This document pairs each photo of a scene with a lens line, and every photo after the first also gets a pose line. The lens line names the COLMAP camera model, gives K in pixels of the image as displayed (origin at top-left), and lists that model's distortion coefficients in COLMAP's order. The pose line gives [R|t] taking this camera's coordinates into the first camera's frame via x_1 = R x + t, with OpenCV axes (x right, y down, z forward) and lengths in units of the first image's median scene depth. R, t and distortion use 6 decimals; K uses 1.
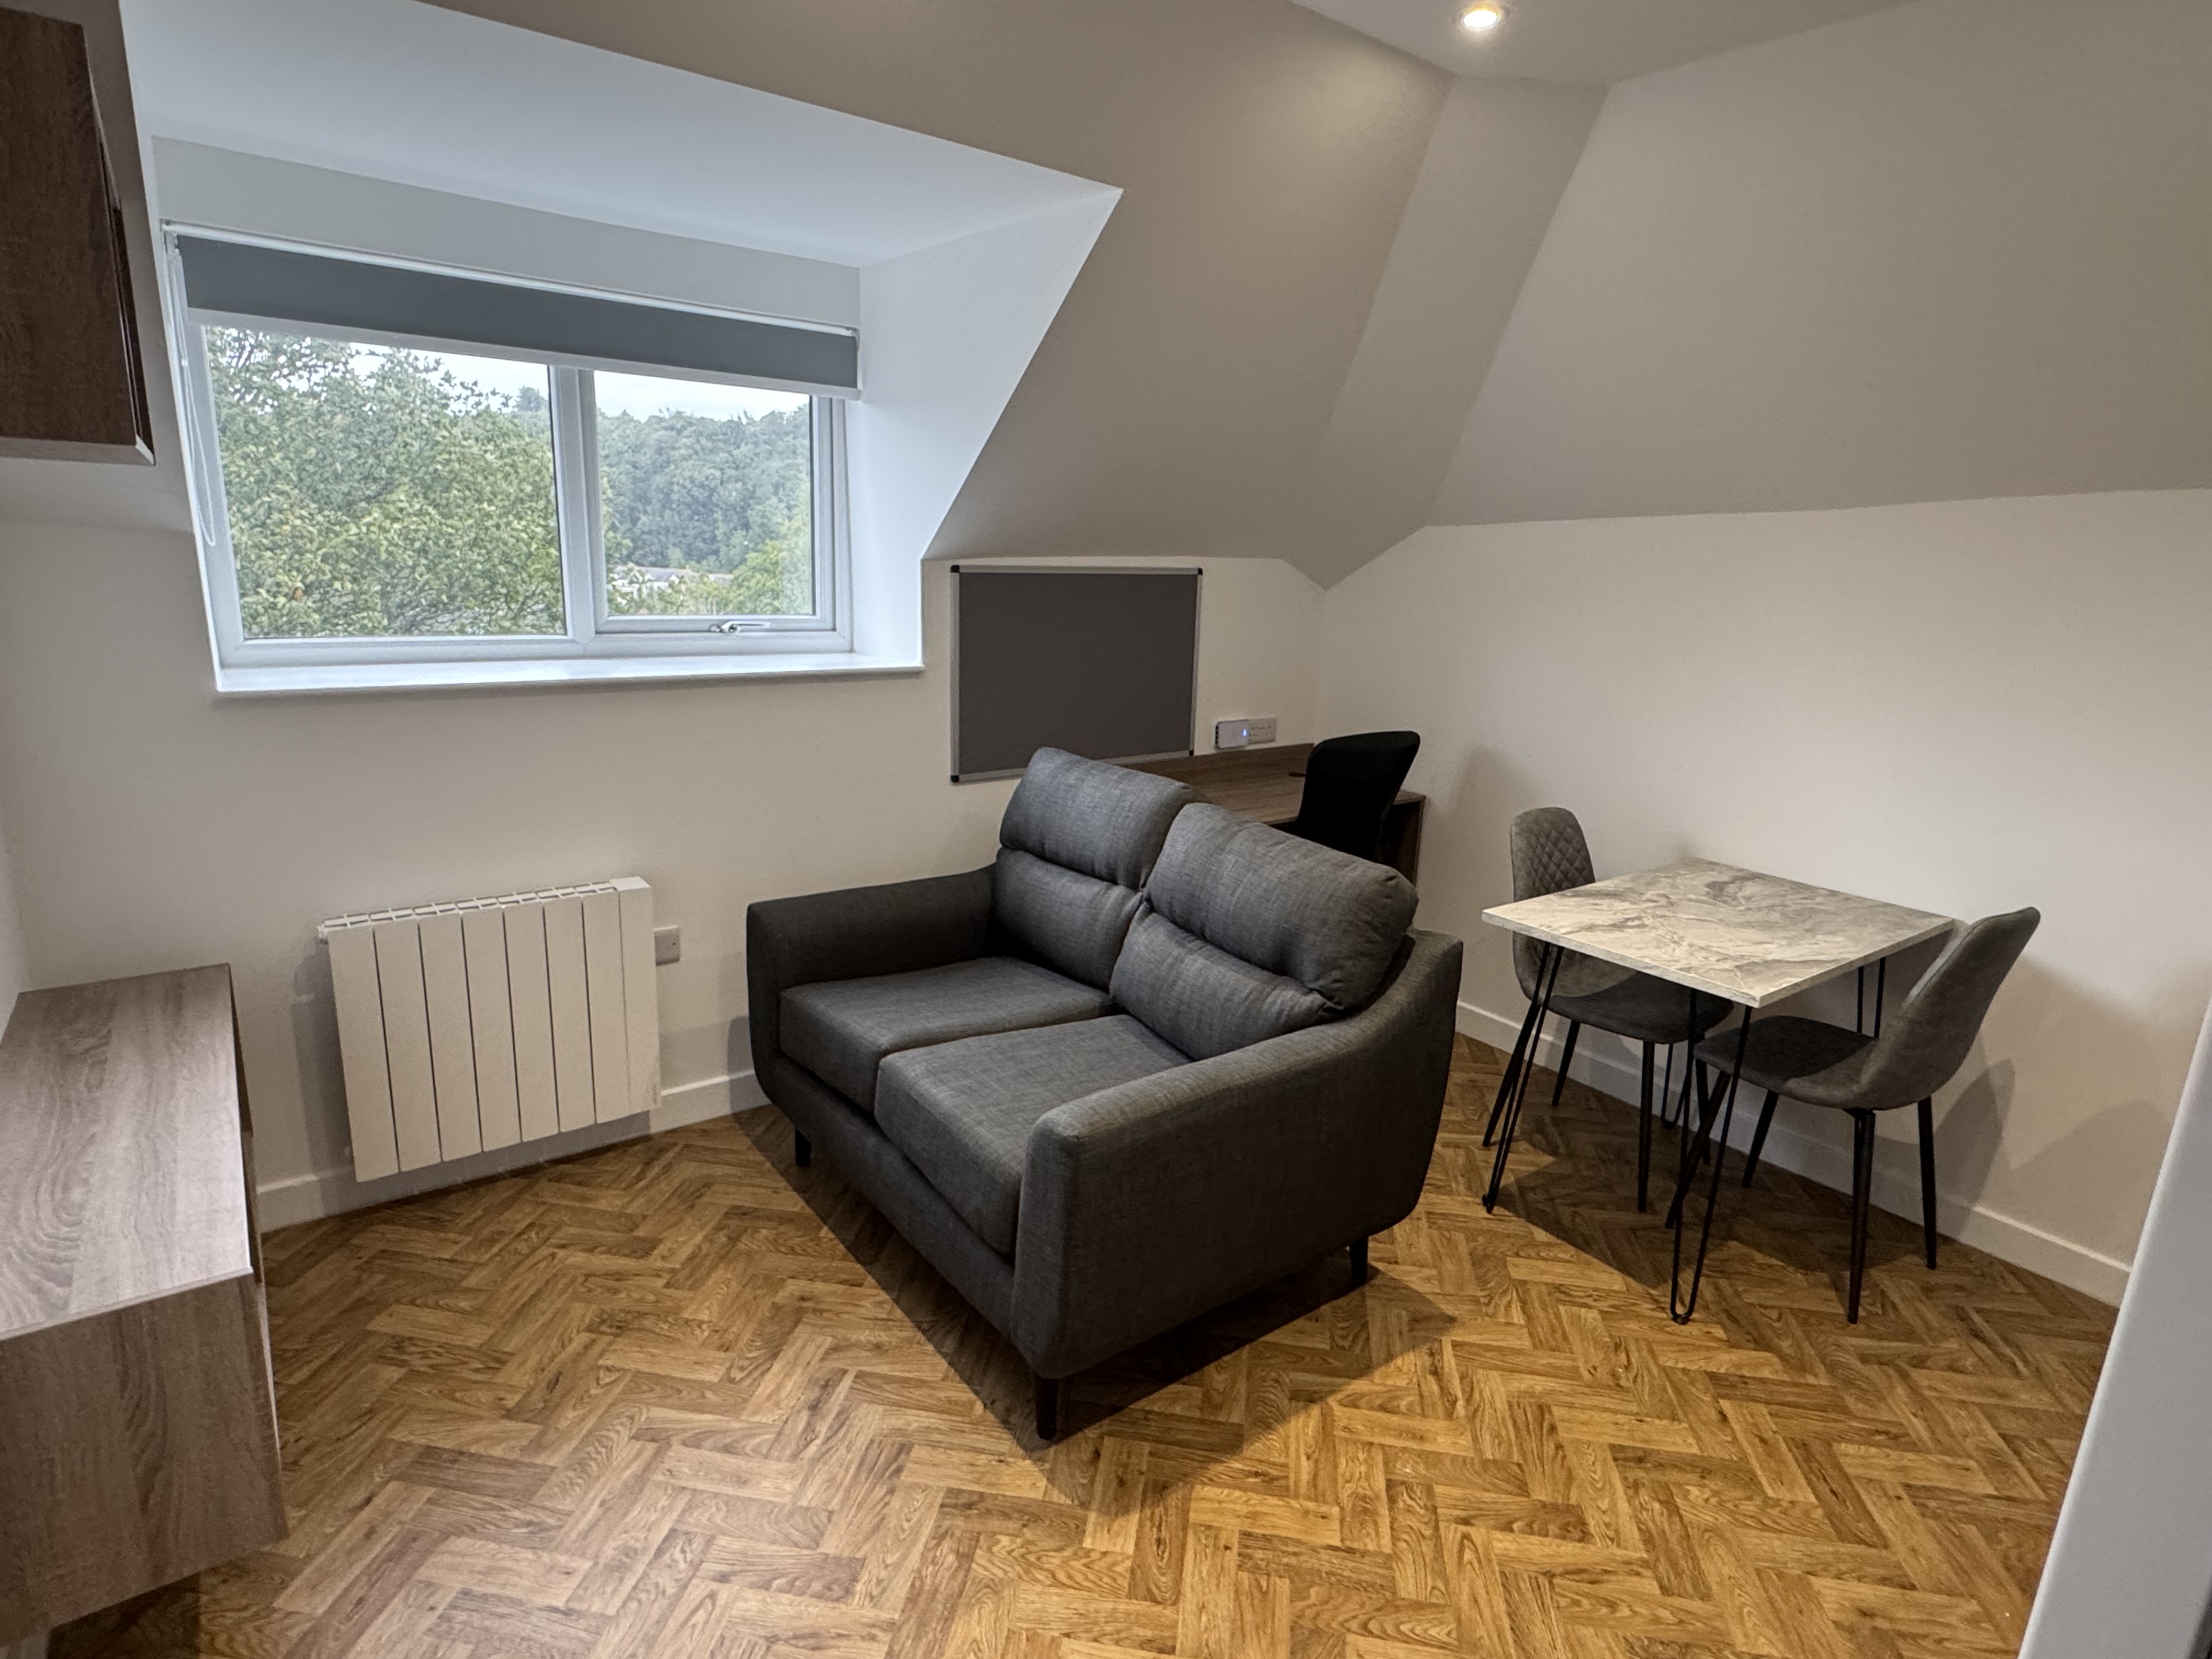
lens RADIAL K [[1199.5, 0, 1098.6], [0, 1199.5, 811.1], [0, 0, 1]] dist [0.004502, -0.001543]
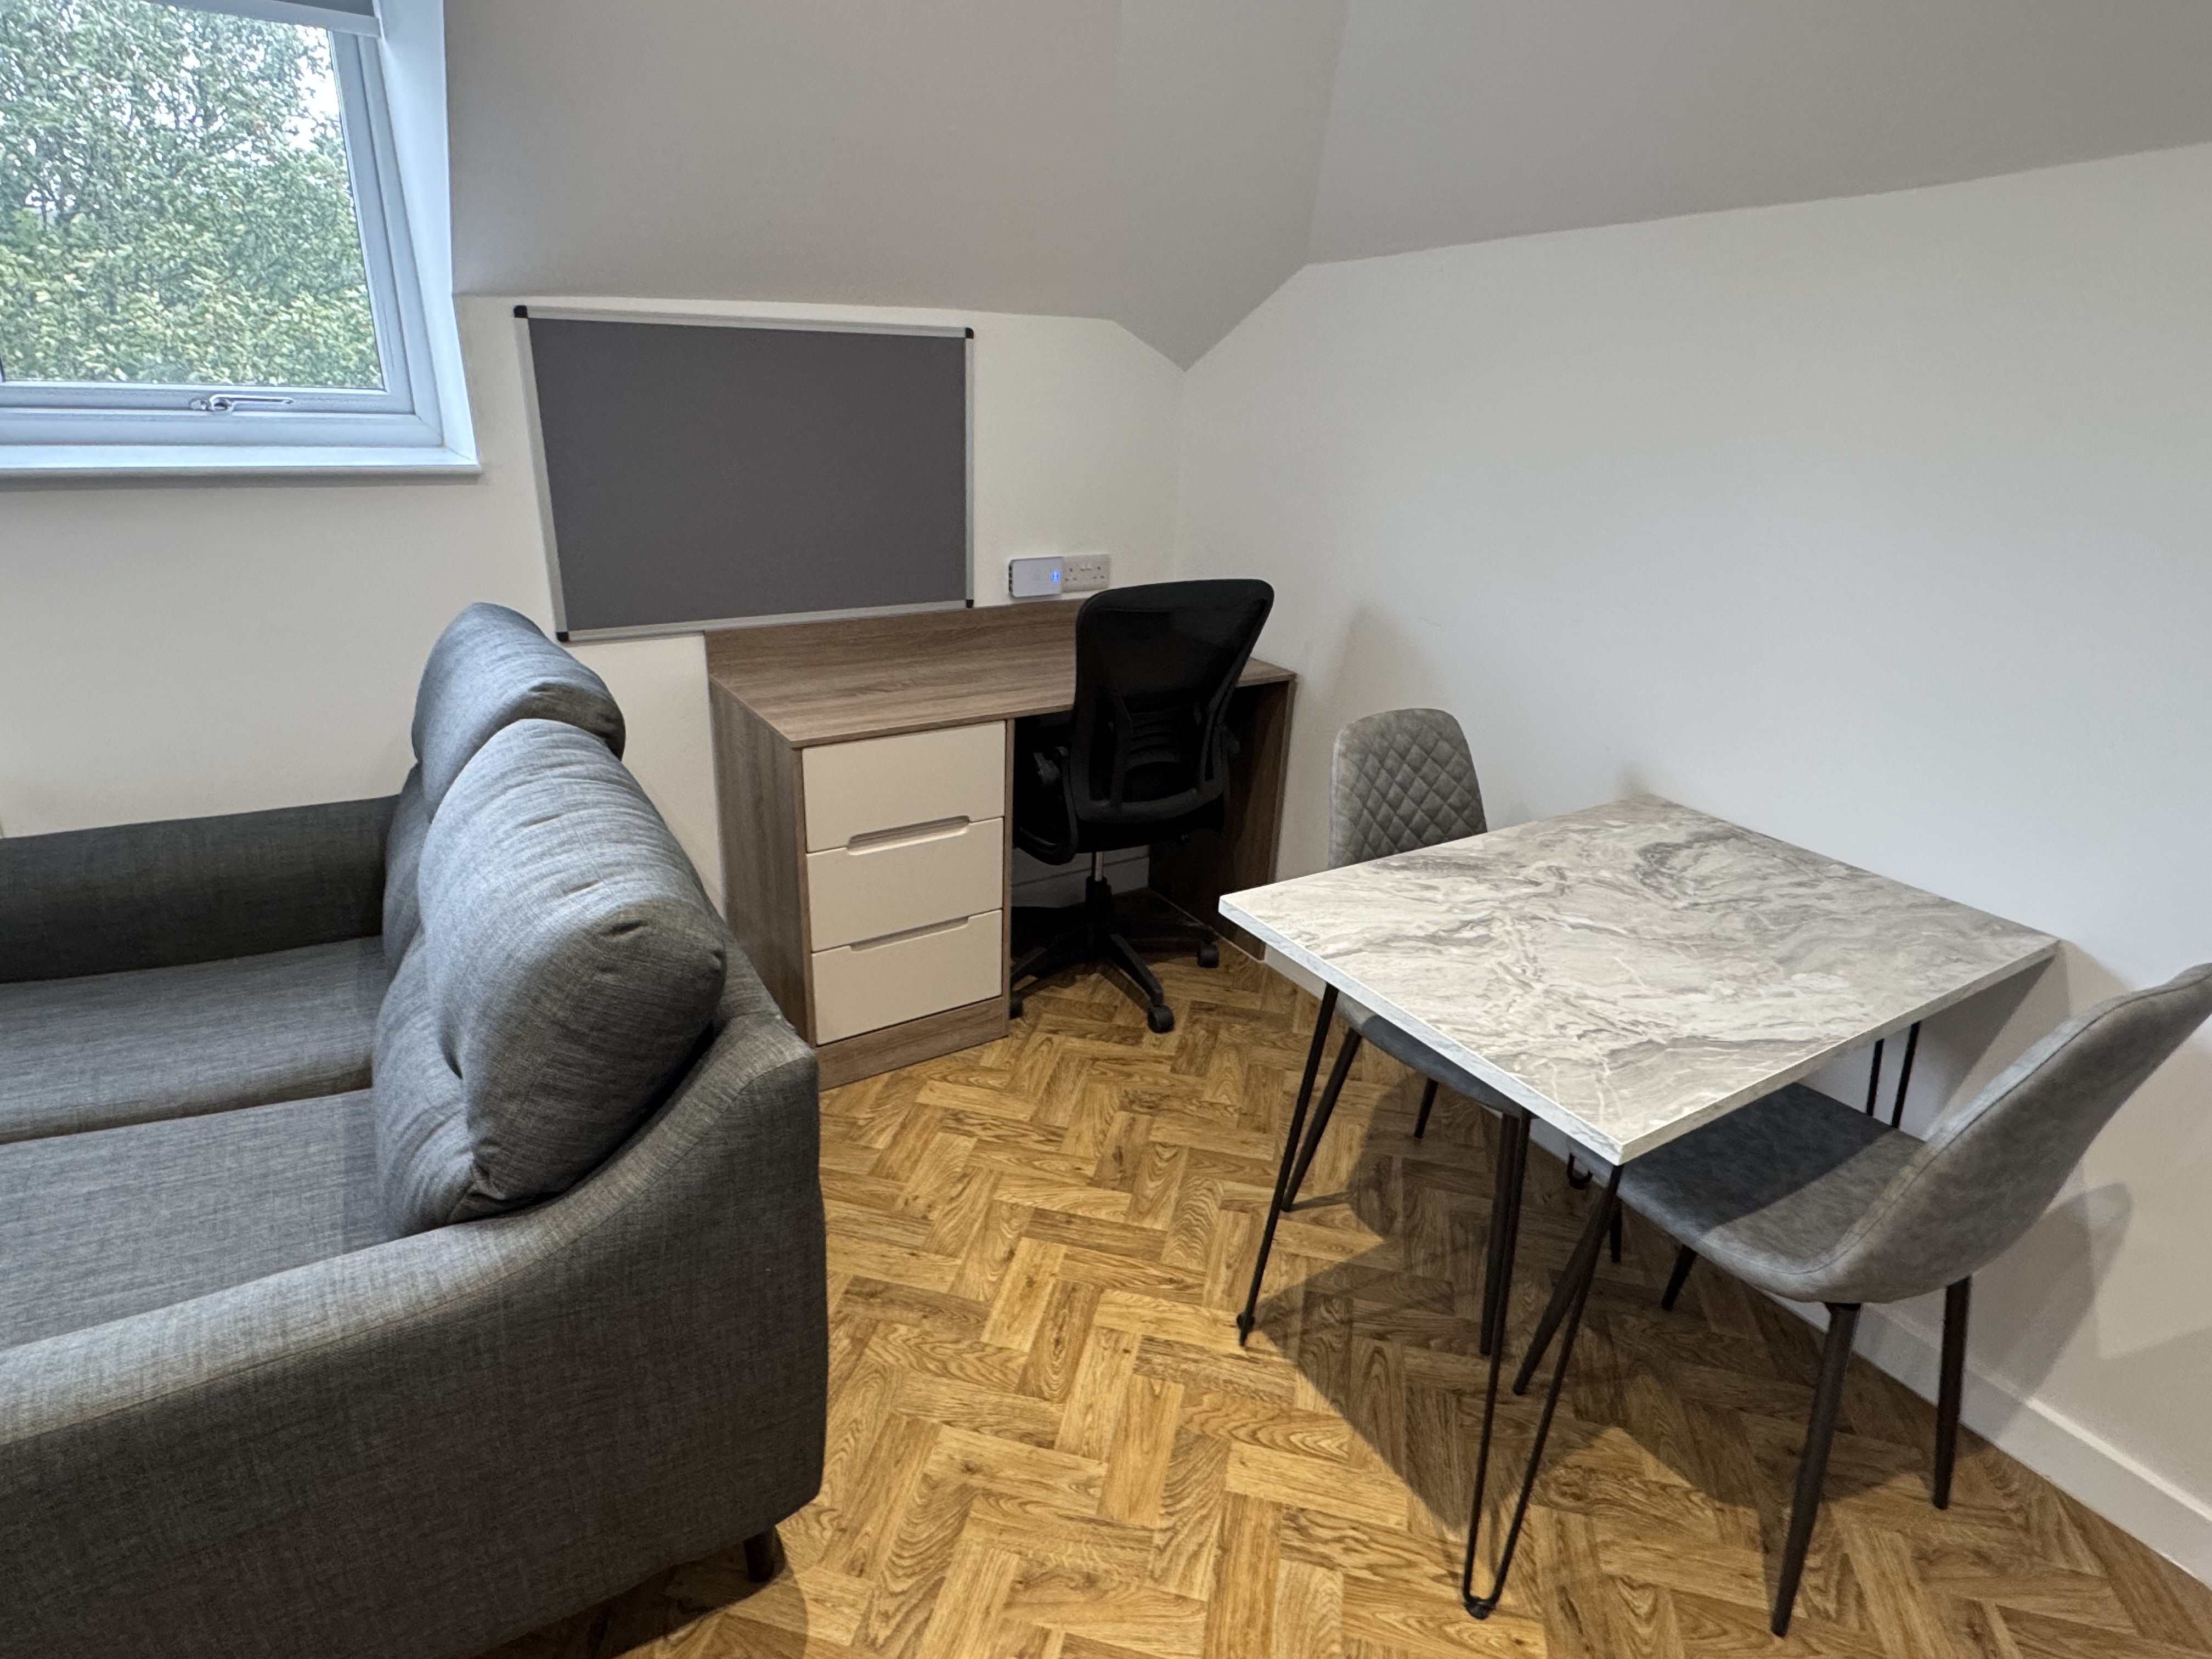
lens RADIAL K [[1199.5, 0, 1095.8], [0, 1199.5, 812.2], [0, 0, 1]] dist [0.004502, -0.001543]
pose [[0.997175, 0.034373, -0.066789, 0.293289], [-0.024687, 0.989734, 0.140774, -0.039409], [0.070942, -0.138727, 0.987786, 0.414534]]
